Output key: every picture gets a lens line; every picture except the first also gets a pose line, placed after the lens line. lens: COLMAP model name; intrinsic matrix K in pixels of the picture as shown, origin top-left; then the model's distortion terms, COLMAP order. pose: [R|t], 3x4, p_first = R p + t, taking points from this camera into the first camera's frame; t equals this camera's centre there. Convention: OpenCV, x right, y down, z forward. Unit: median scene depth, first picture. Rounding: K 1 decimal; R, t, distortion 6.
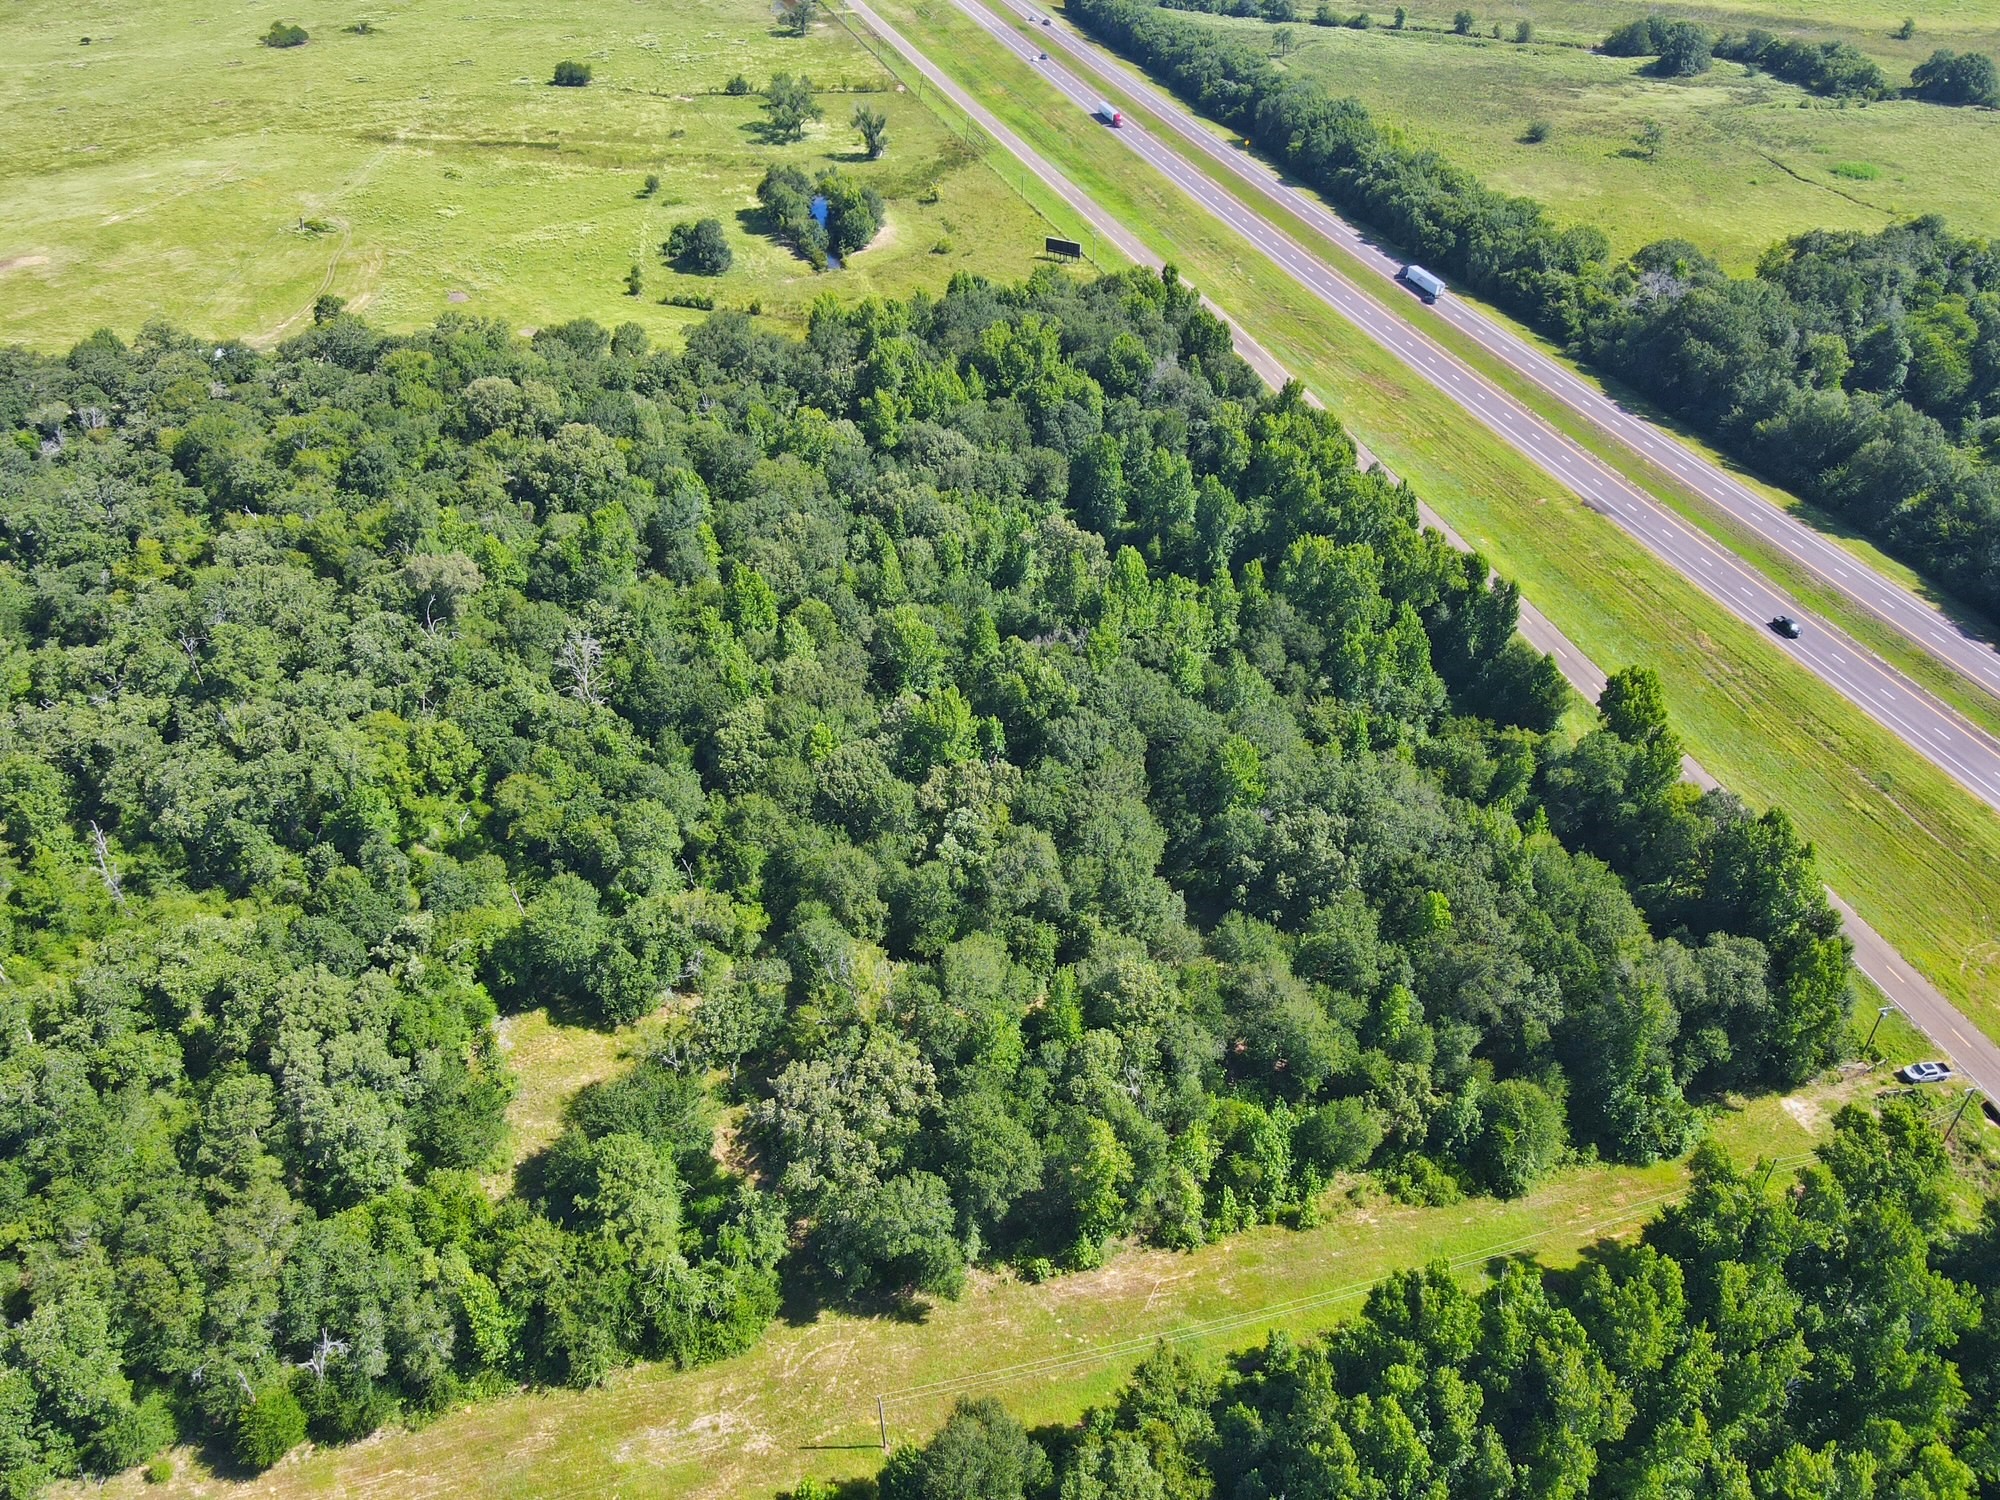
lens RADIAL K [[1420.6, 0, 1000.0], [0, 1420.6, 750.0], [0, 0, 1]] dist [0.017558, -0.009109]
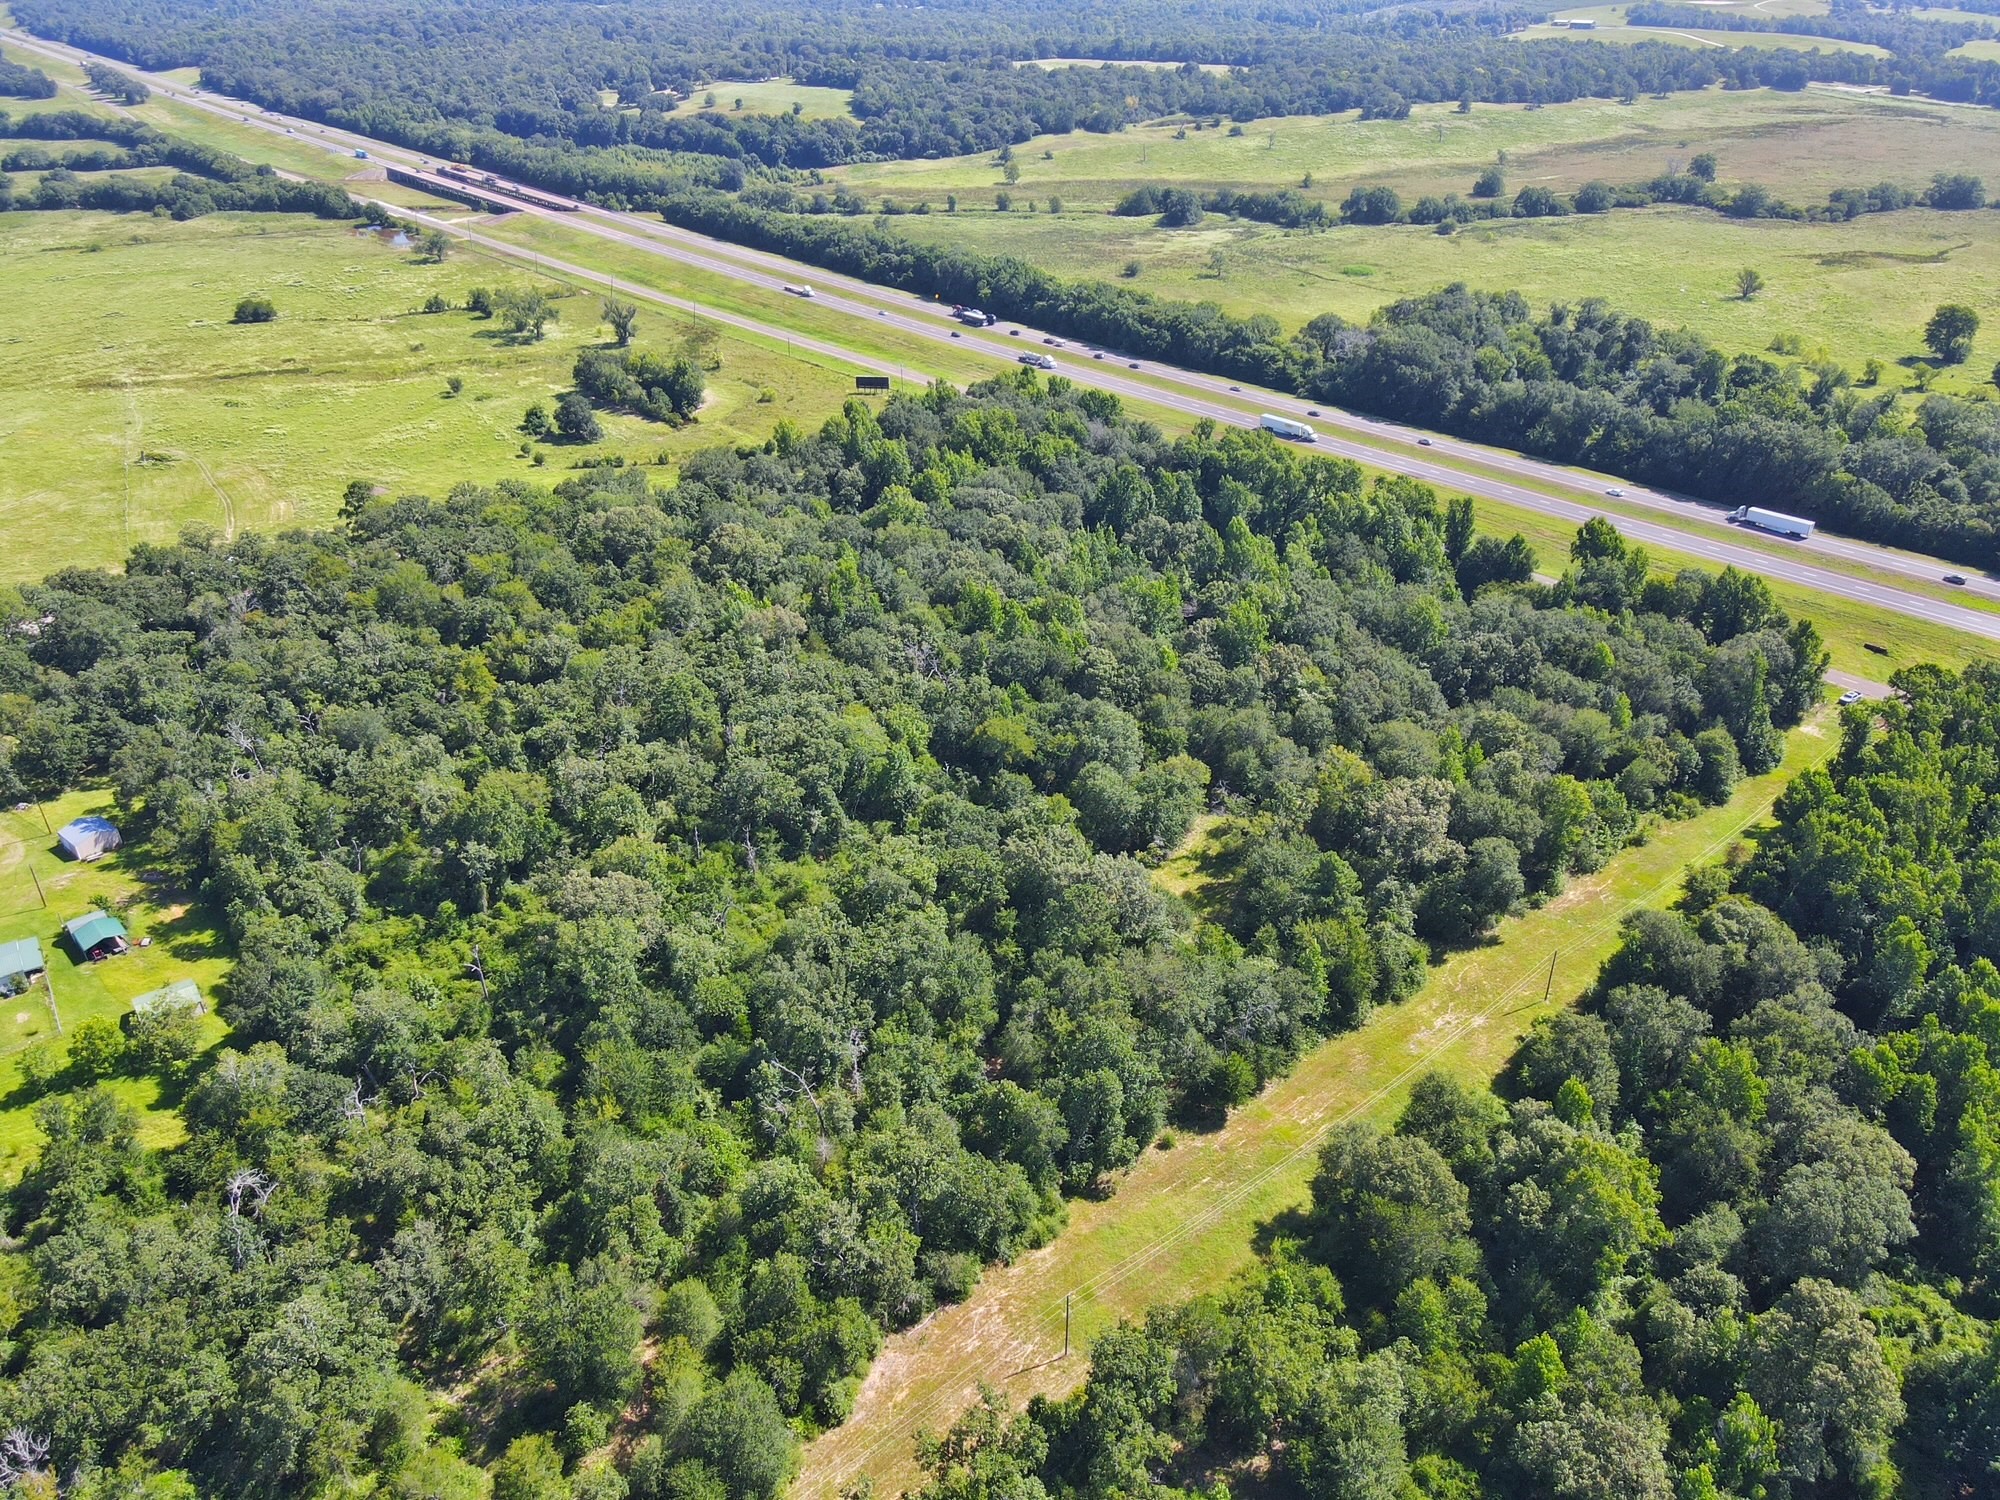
lens RADIAL K [[1453.0, 0, 1000.0], [0, 1453.0, 750.0], [0, 0, 1]] dist [-0.004194, 0.035836]
pose [[0.905067, -0.217355, 0.365527, -0.362526], [0.267200, 0.959320, -0.091158, 0.074178], [-0.330843, 0.180173, 0.926326, -0.088297]]
